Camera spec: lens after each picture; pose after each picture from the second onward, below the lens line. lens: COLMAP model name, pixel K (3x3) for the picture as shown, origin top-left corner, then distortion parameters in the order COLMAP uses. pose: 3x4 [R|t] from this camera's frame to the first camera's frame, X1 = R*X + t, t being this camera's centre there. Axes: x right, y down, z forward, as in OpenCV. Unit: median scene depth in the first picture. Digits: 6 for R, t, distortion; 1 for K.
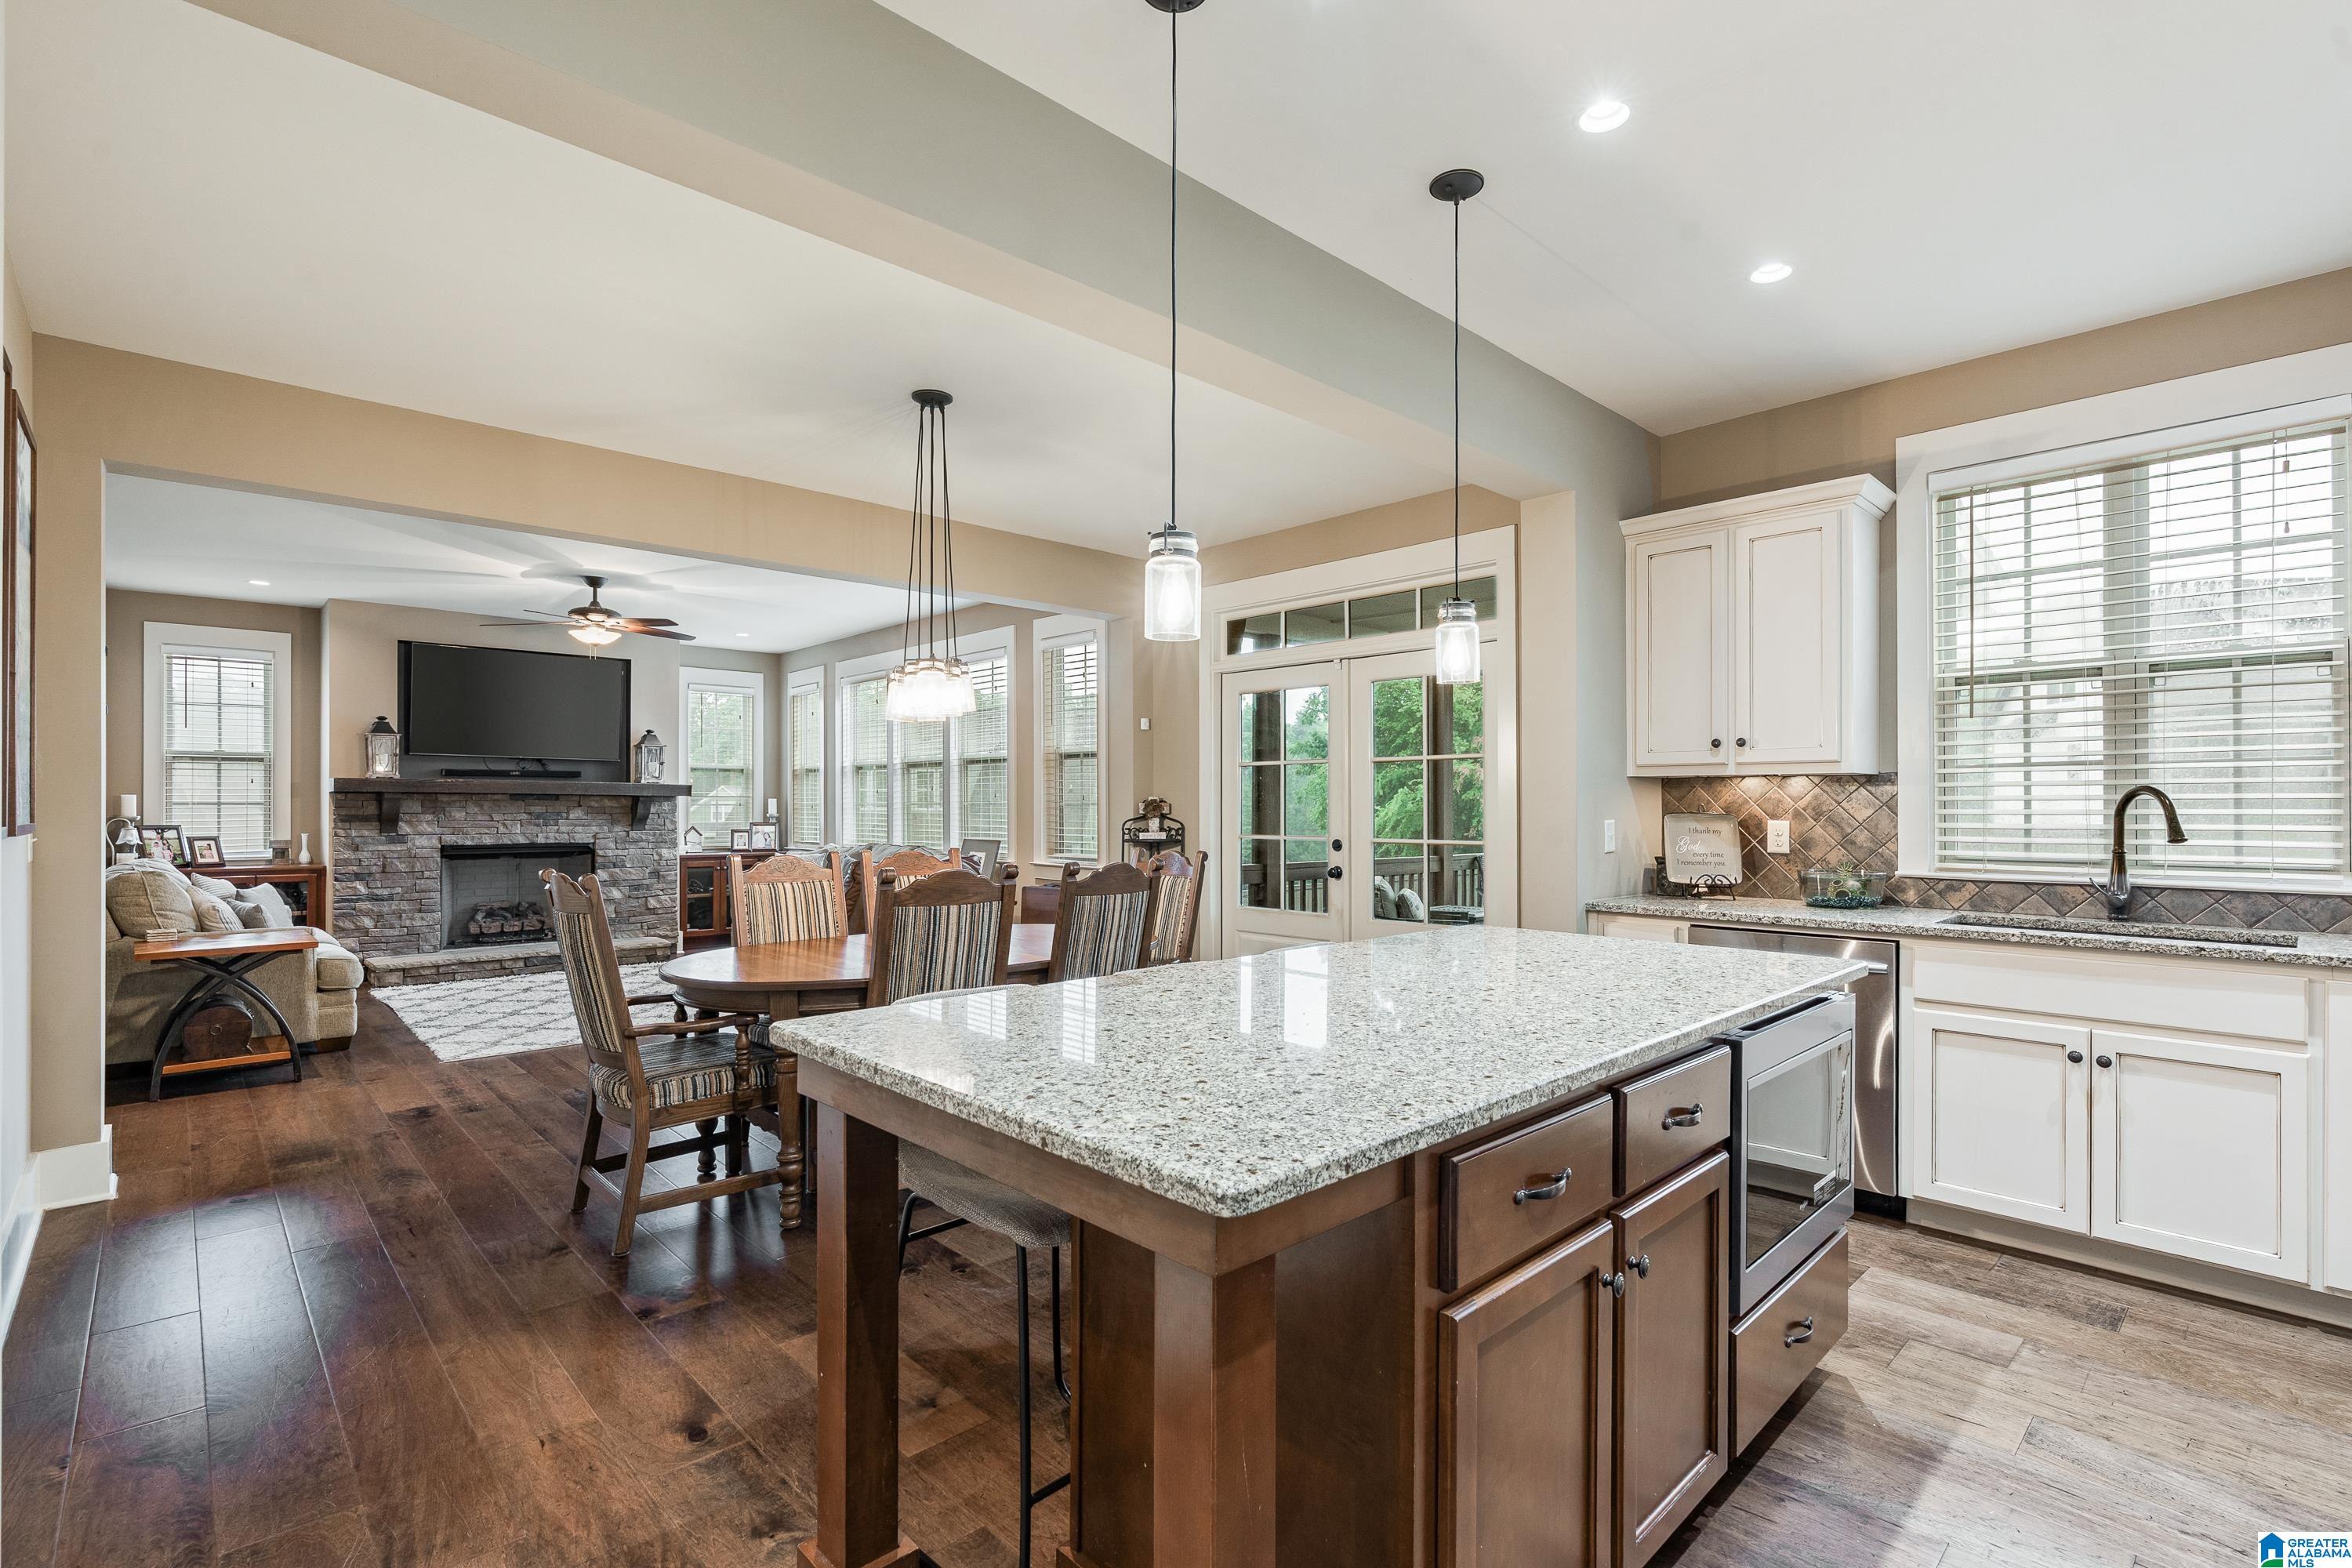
lens RADIAL K [[1072.6, 0, 1208.7], [0, 1072.6, 795.0], [0, 0, 1]] dist [-0.001959, -0.000205]
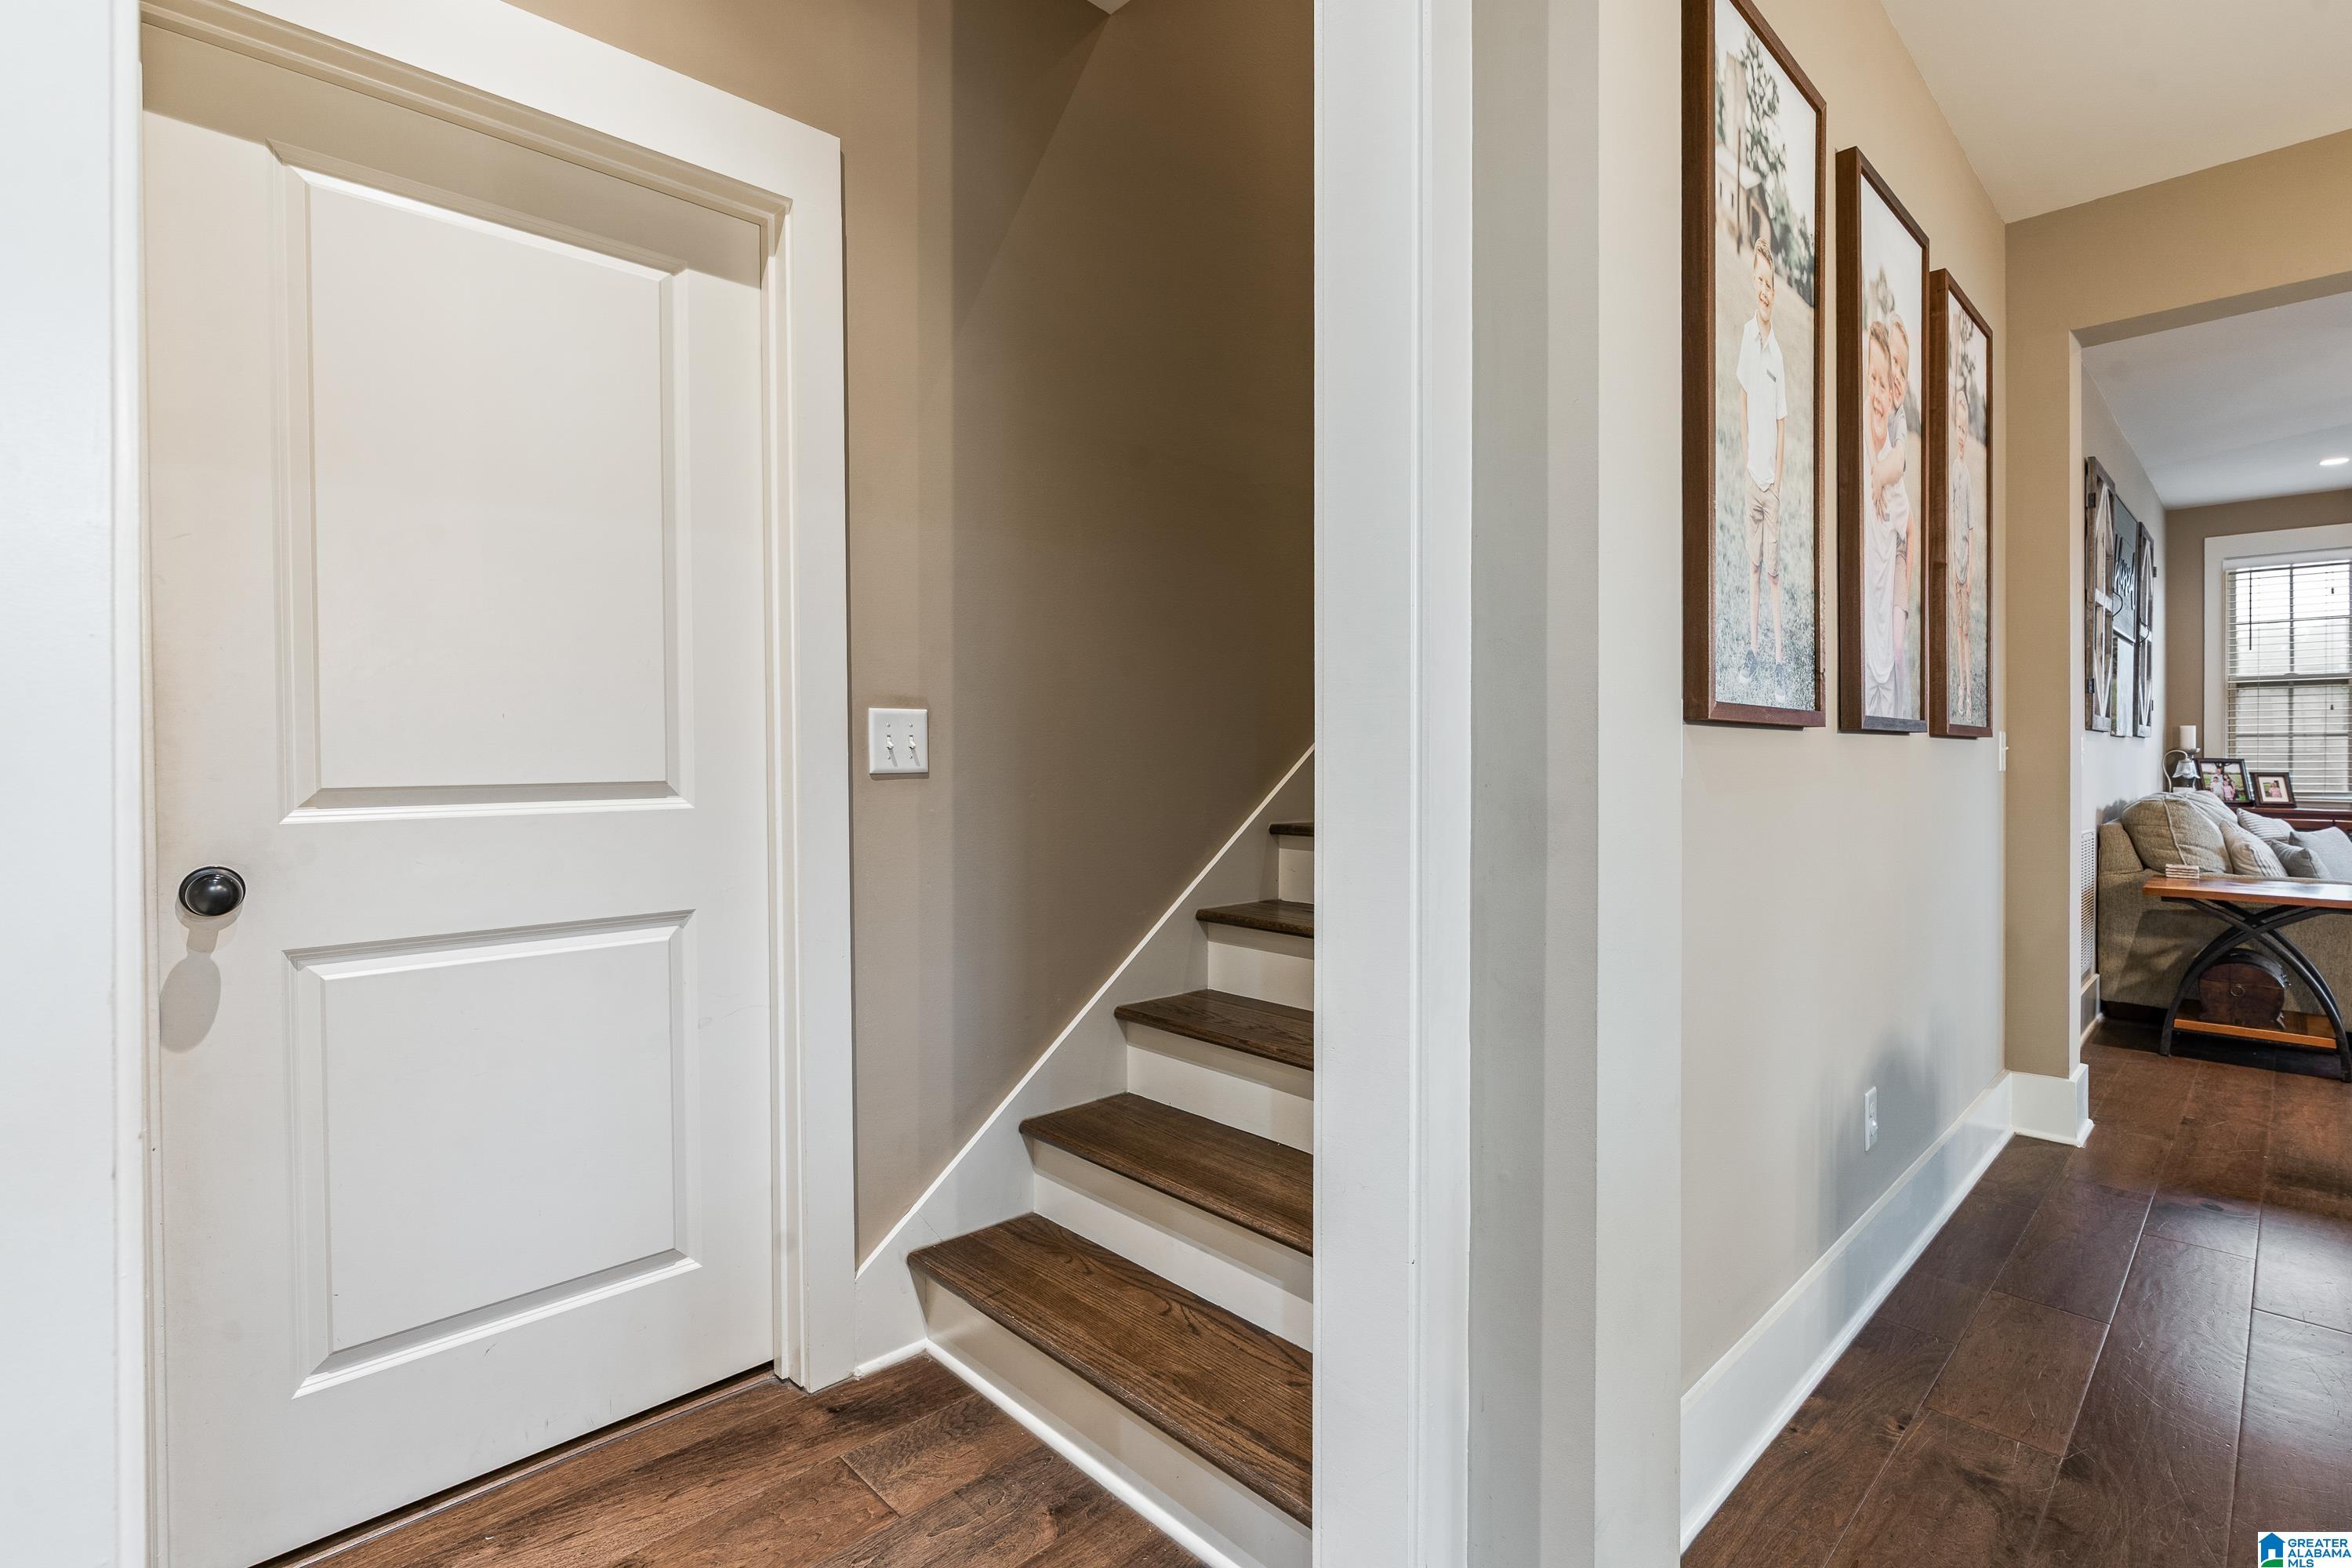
lens RADIAL K [[1086.4, 0, 1169.5], [0, 1086.4, 759.6], [0, 0, 1]] dist [-0.007408, 0.003791]
pose [[-0.009798, 0.004963, -0.999940, -0.047080], [0.006248, 0.999968, 0.004902, 0.018715], [0.999932, -0.006199, -0.009828, 0.110719]]
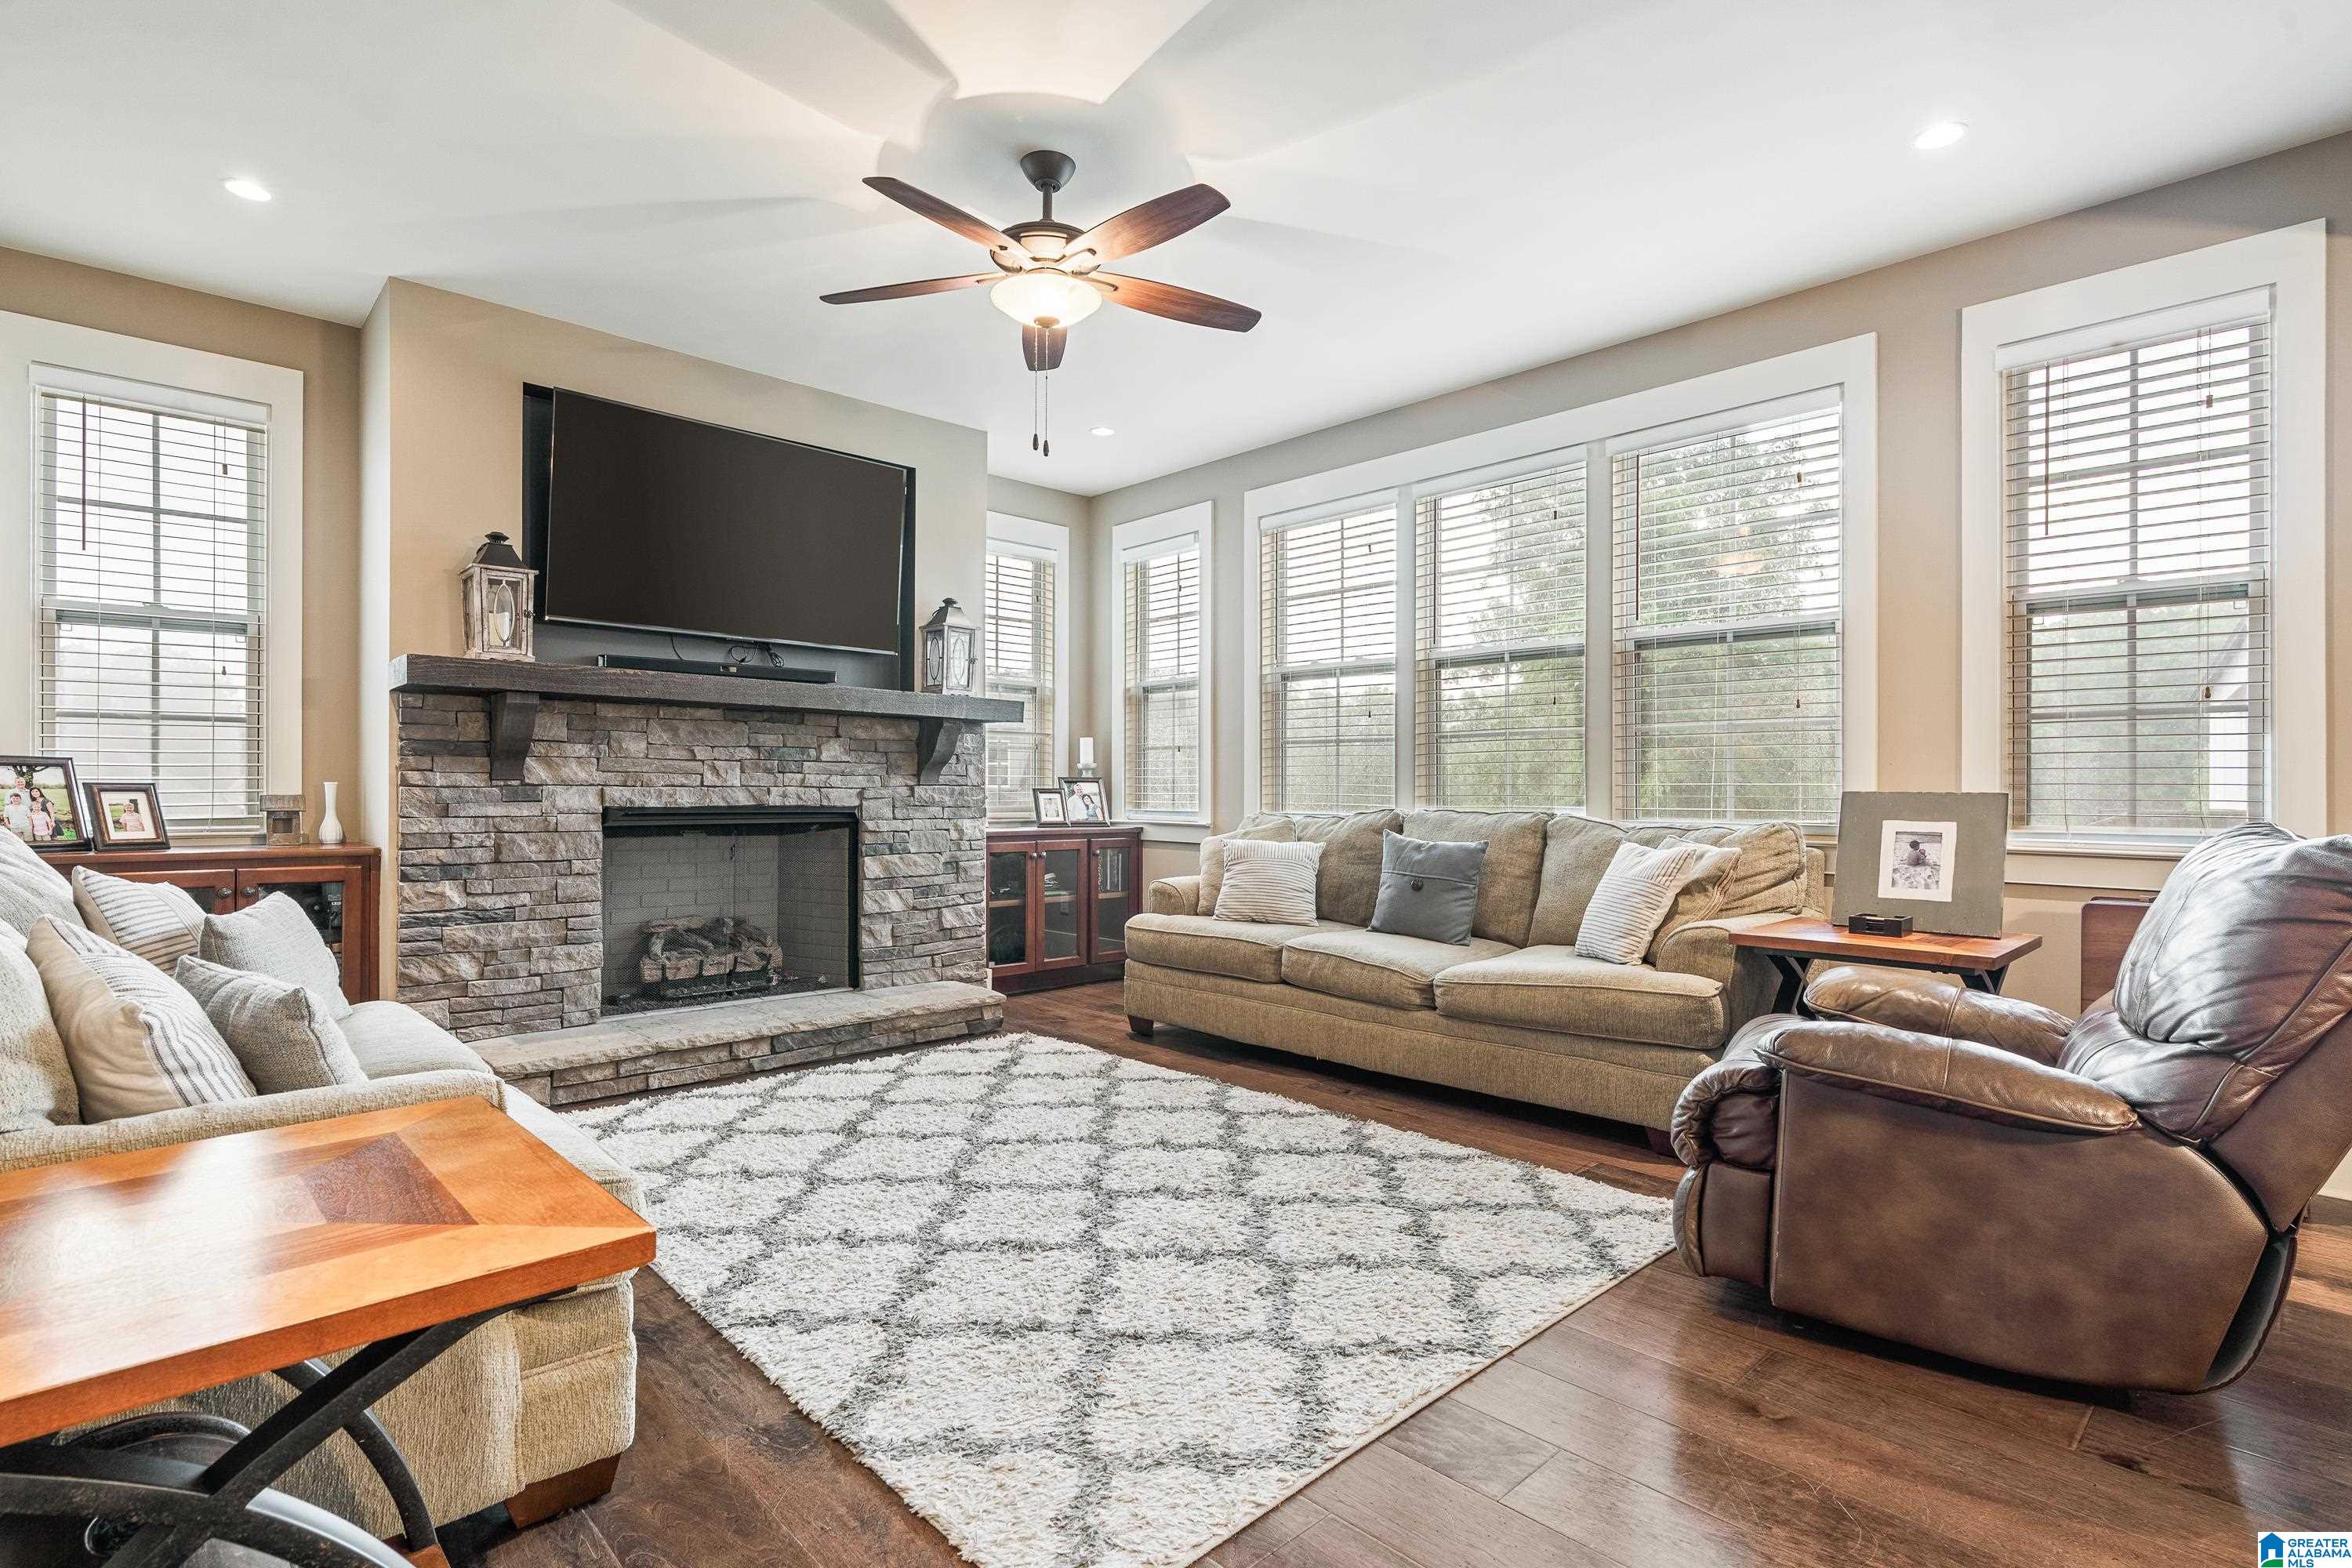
lens RADIAL K [[1118.6, 0, 1176.0], [0, 1118.6, 784.0], [0, 0, 1]] dist [-0.002826, -0.000048]
pose [[0.999973, 0.003518, -0.006512, -0.481598], [-0.003486, 0.999982, 0.004966, 0.035105], [0.006530, -0.004943, 0.999966, 0.522344]]
